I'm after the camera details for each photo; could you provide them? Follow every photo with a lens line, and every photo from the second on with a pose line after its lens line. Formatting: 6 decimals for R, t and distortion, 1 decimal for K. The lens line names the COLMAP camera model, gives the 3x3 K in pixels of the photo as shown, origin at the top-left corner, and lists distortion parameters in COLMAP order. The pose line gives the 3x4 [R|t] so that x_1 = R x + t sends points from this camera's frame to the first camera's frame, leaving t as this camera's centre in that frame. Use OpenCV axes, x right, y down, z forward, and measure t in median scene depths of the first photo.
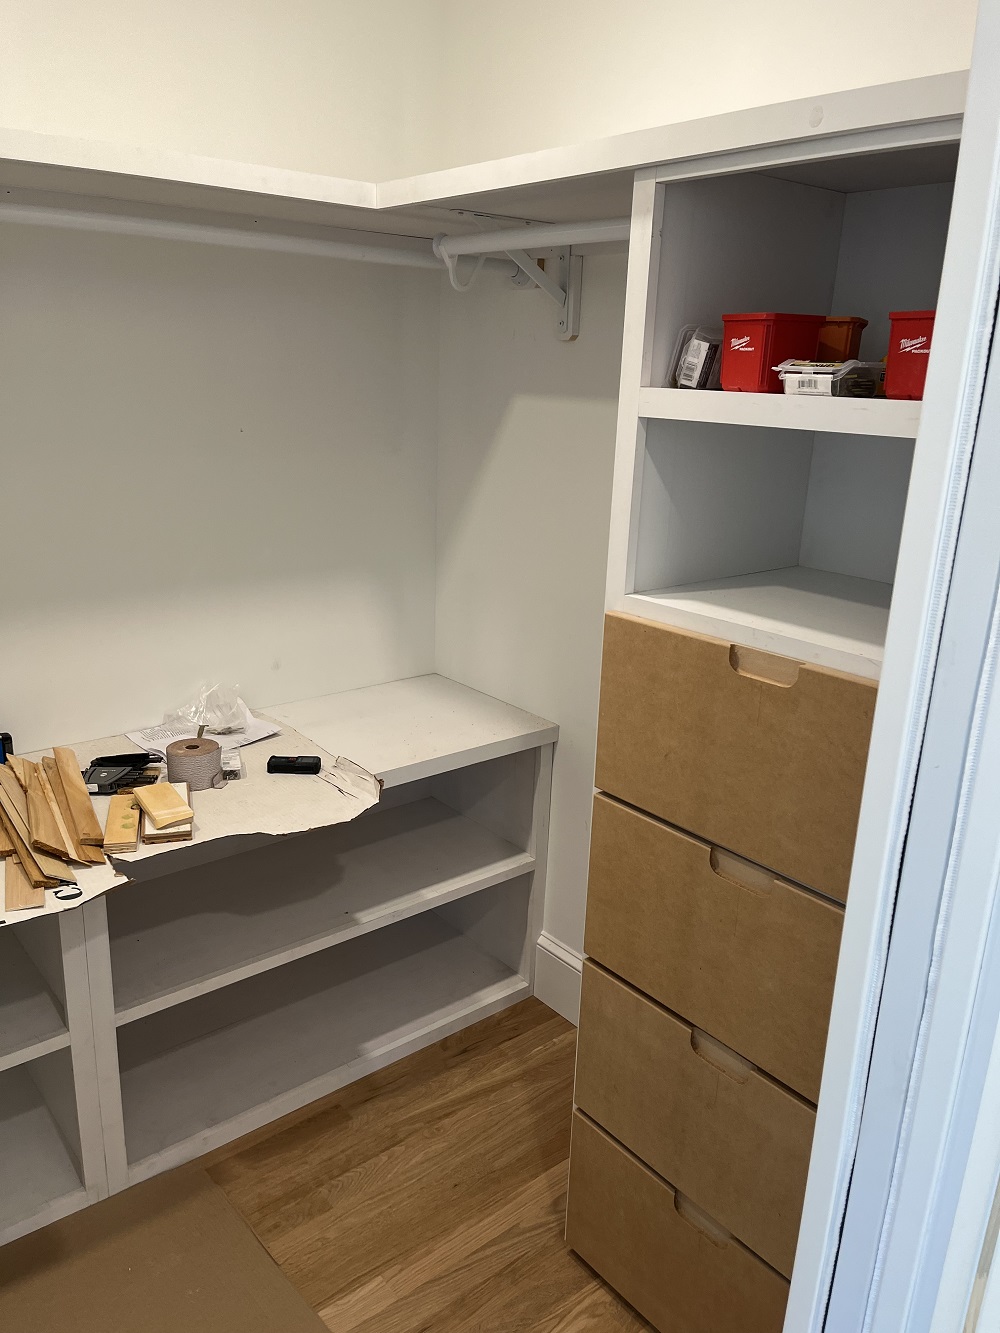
lens RADIAL K [[998.9, 0, 494.4], [0, 998.9, 665.7], [0, 0, 1]] dist [0.104686, -0.157016]
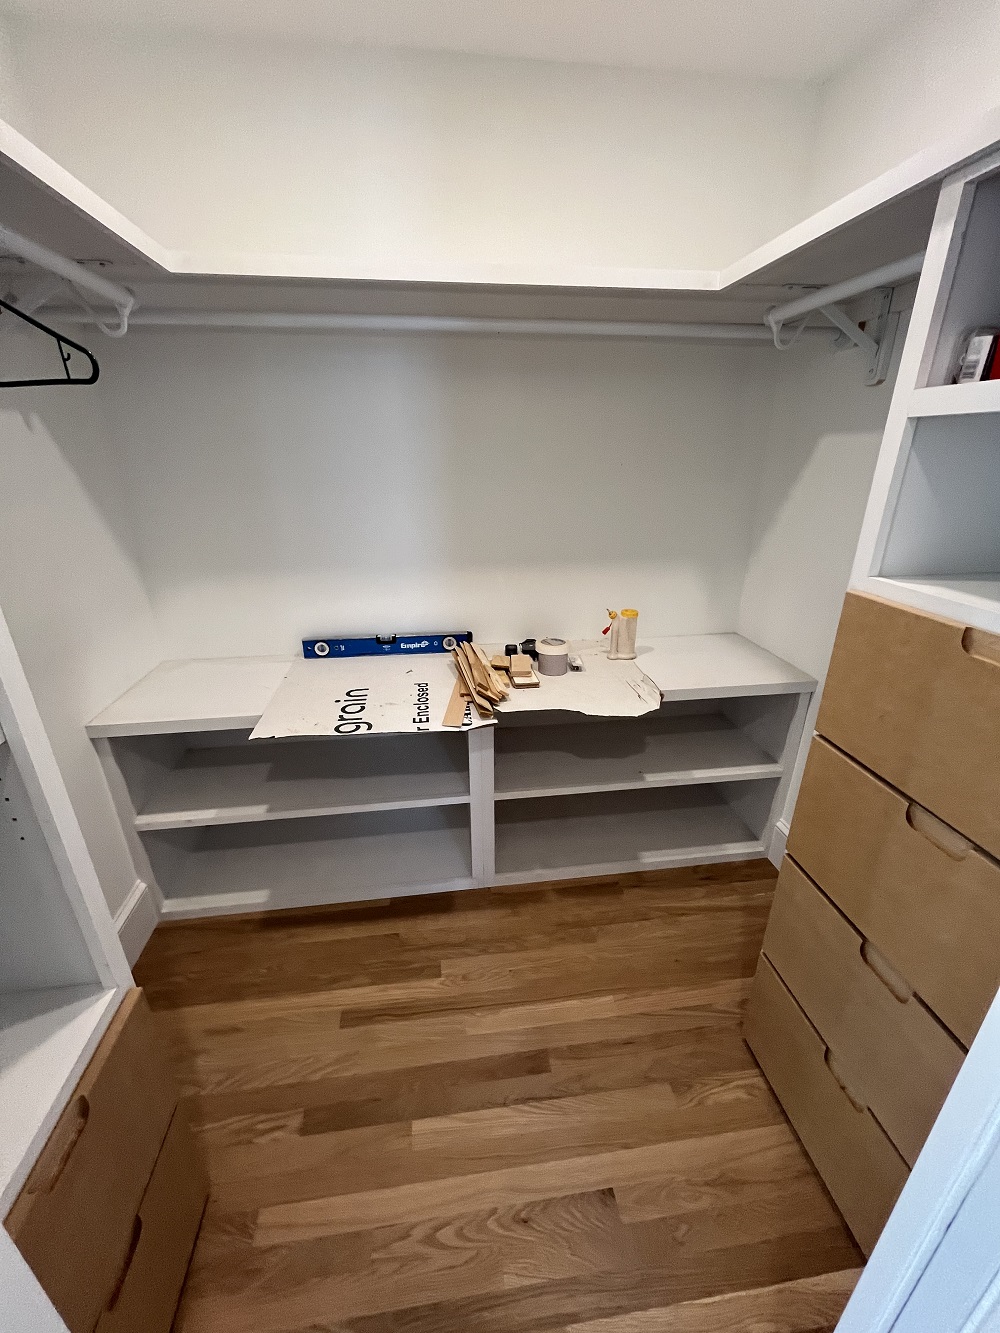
lens RADIAL K [[539.8, 0, 499.8], [0, 539.8, 663.7], [0, 0, 1]] dist [-0.002950, -0.000375]
pose [[0.850113, 0.157516, -0.502491, 0.075885], [-0.118184, 0.986943, 0.109433, 0.009383], [0.513167, -0.033644, 0.857629, 0.181058]]
